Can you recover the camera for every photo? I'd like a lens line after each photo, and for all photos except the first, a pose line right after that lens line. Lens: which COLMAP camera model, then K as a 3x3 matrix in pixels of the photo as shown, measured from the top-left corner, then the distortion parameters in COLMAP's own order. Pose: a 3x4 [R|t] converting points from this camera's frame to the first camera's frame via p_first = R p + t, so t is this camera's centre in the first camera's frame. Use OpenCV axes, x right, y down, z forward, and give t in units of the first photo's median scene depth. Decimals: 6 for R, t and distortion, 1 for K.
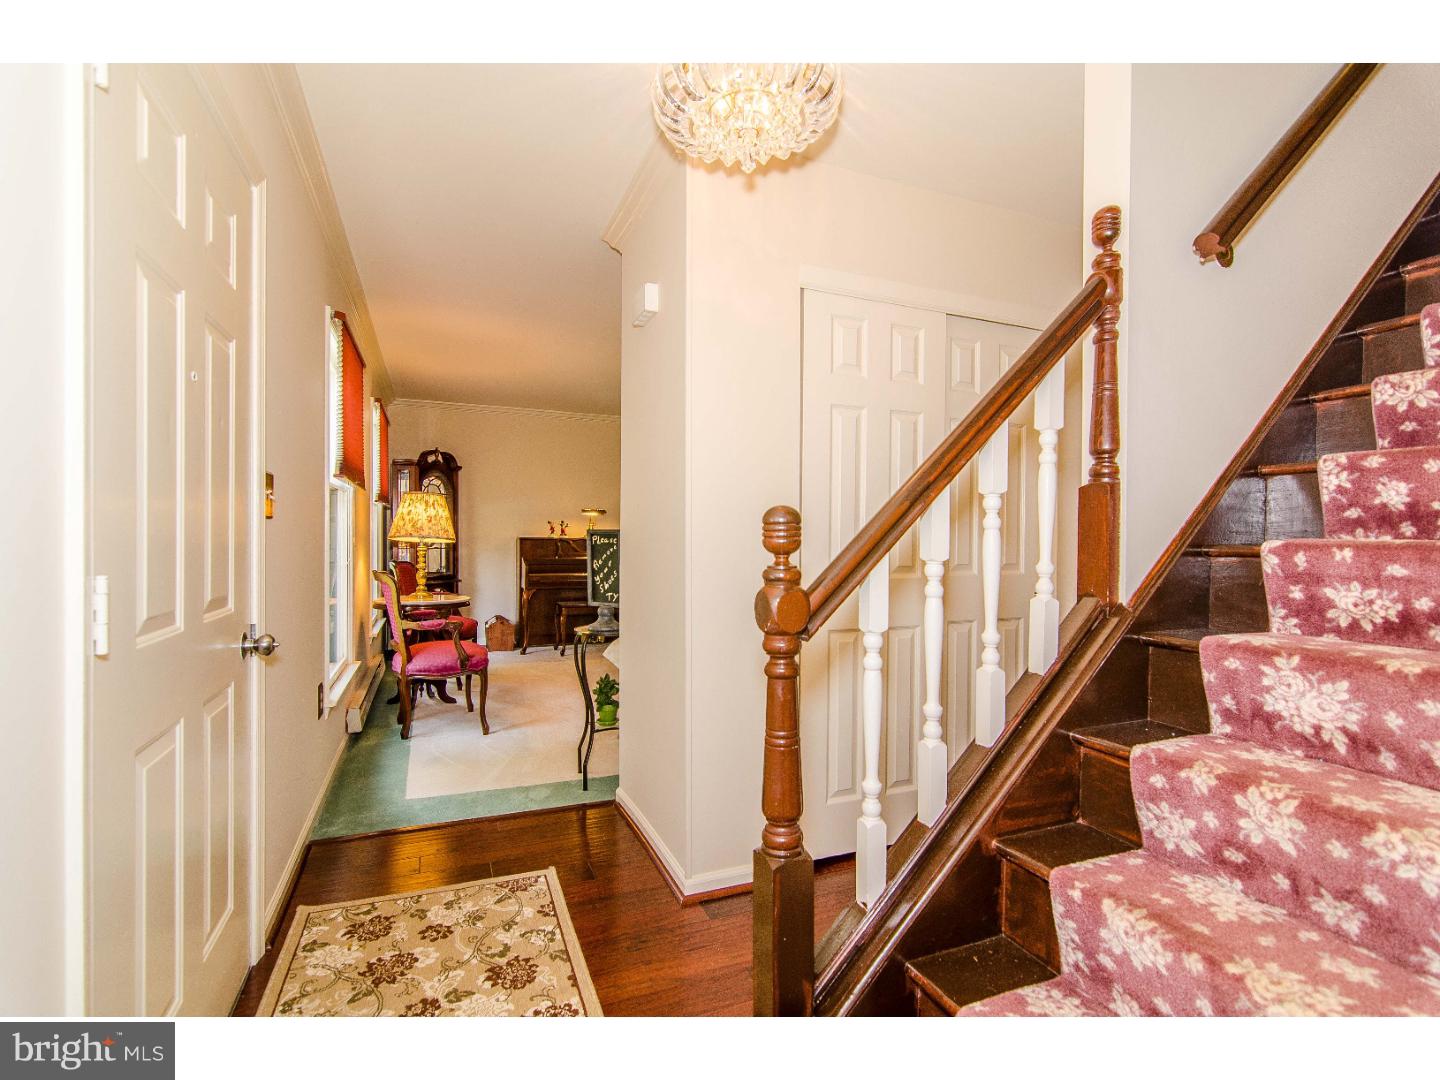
lens RADIAL K [[694.7, 0, 718.0], [0, 694.7, 540.7], [0, 0, 1]] dist [0.001703, 0.000250]
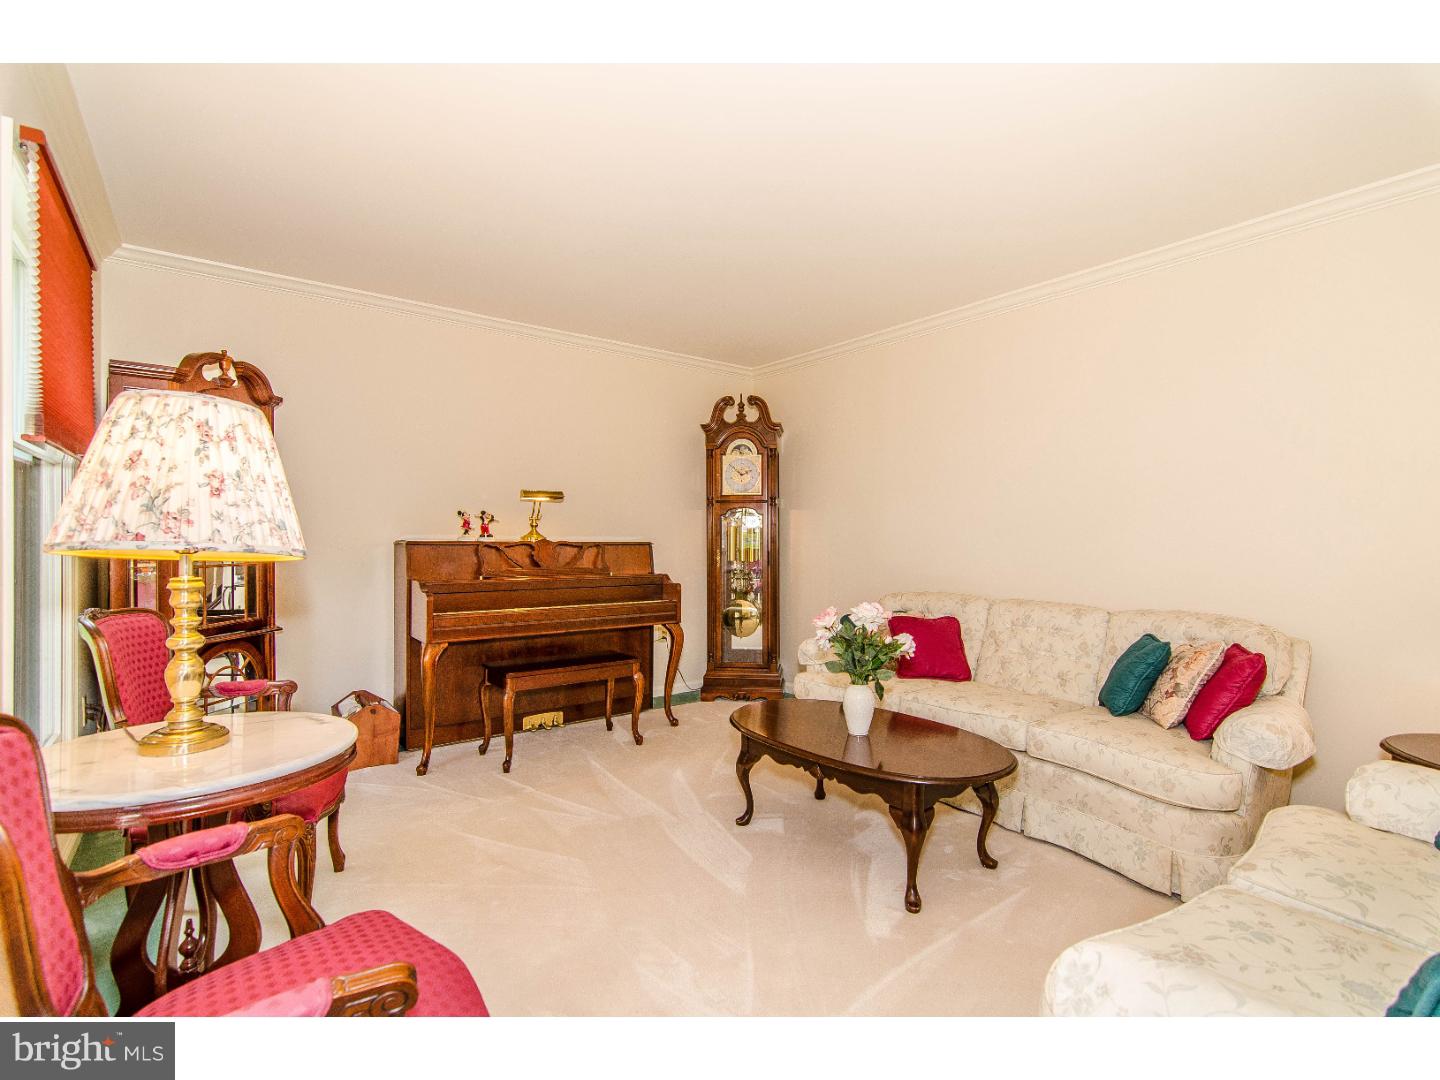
lens RADIAL K [[694.7, 0, 724.0], [0, 694.7, 537.4], [0, 0, 1]] dist [0.001703, 0.000250]
pose [[0.968207, -0.004228, 0.250116, -0.195067], [0.005241, 0.999981, -0.003384, -0.004800], [-0.250097, 0.004588, 0.968210, 0.459849]]
